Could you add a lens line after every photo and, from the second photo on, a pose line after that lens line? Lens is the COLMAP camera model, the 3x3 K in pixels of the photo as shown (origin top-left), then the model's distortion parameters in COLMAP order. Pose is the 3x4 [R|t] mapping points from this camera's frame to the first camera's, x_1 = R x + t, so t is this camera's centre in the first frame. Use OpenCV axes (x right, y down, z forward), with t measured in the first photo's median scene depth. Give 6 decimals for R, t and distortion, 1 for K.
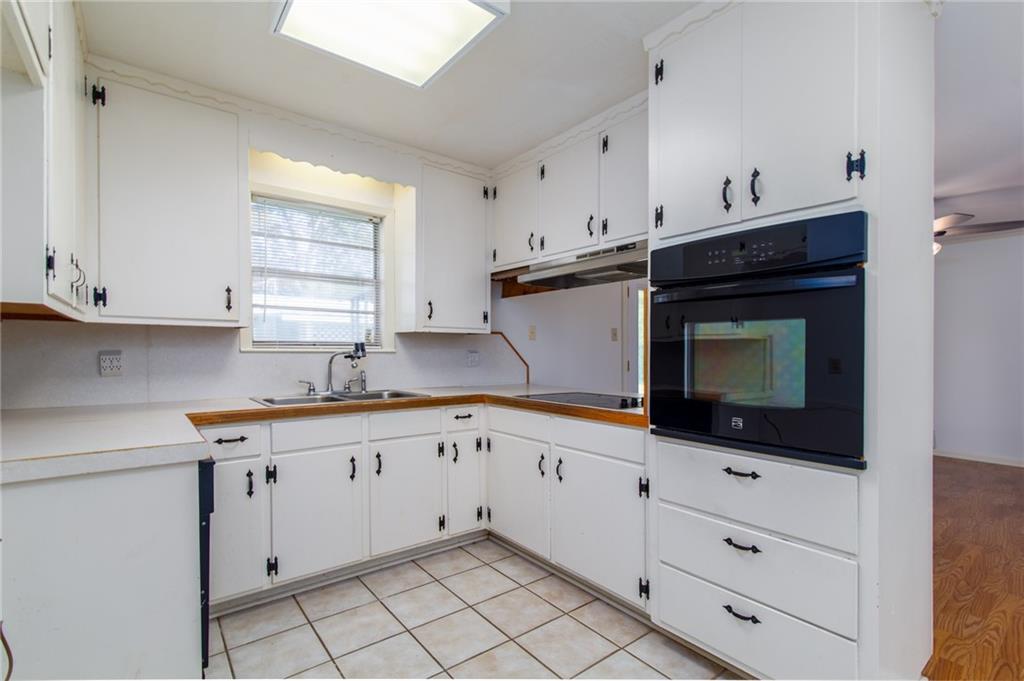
lens RADIAL K [[463.6, 0, 505.5], [0, 463.6, 356.1], [0, 0, 1]] dist [-0.001726, 0.000095]
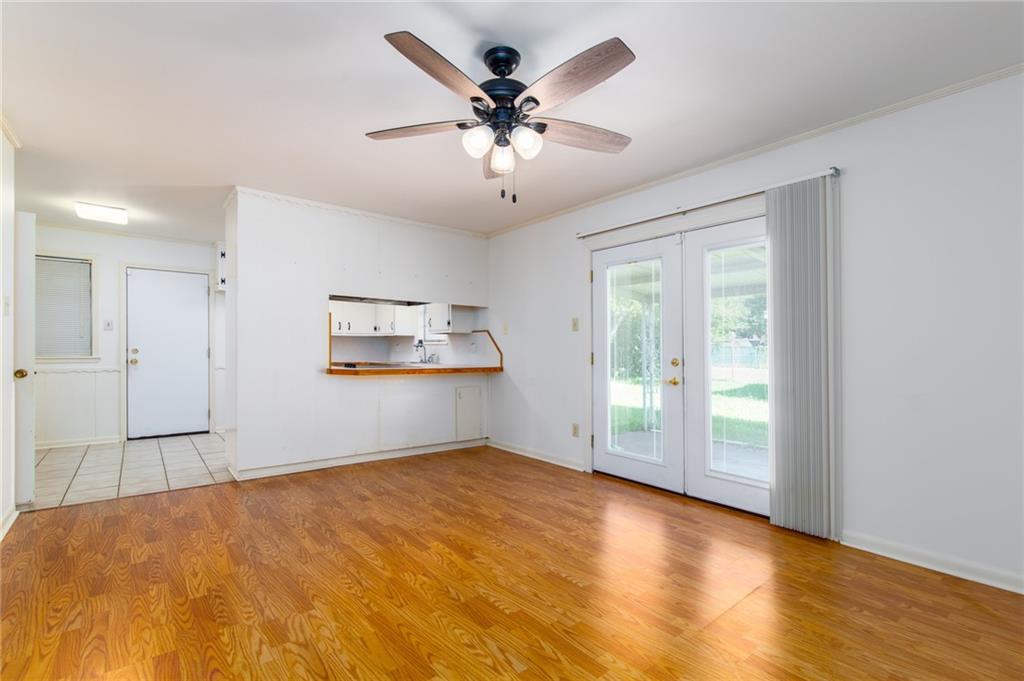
lens RADIAL K [[463.6, 0, 502.4], [0, 463.6, 348.9], [0, 0, 1]] dist [-0.001726, 0.000095]
pose [[0.021147, -0.006196, -0.999757, 2.009771], [-0.021958, 0.999737, -0.006660, 0.022191], [0.999535, 0.022094, 0.021005, 1.397182]]
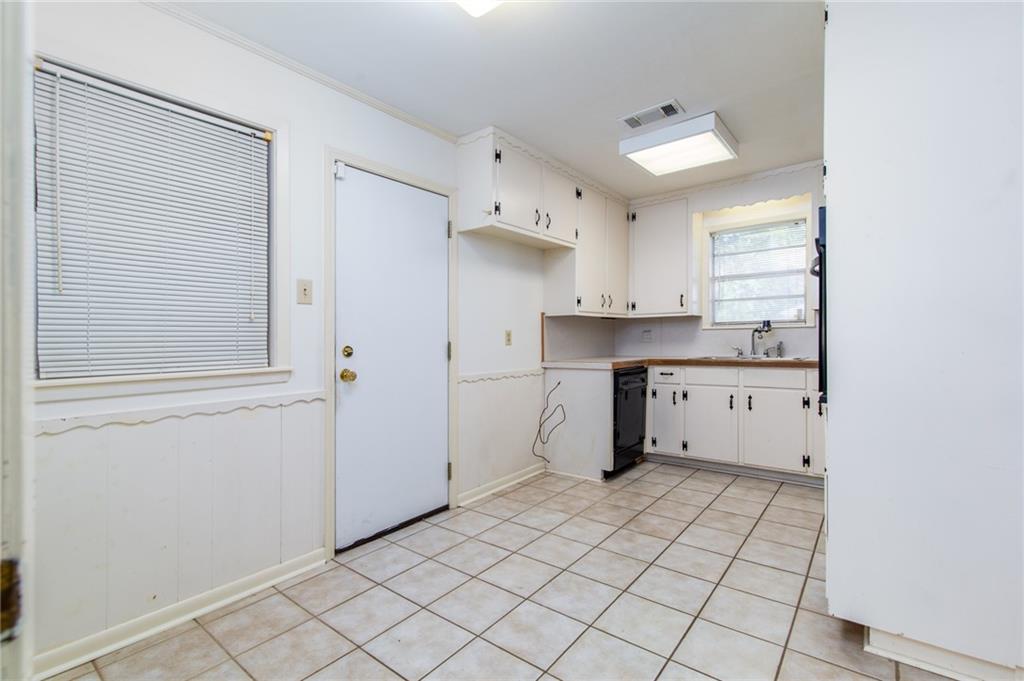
lens RADIAL K [[463.6, 0, 514.0], [0, 463.6, 336.7], [0, 0, 1]] dist [-0.001726, 0.000095]
pose [[0.234116, -0.011274, -0.972143, 0.893661], [0.001412, 0.999936, -0.011256, 0.034727], [0.972208, 0.001263, 0.234117, -0.065969]]
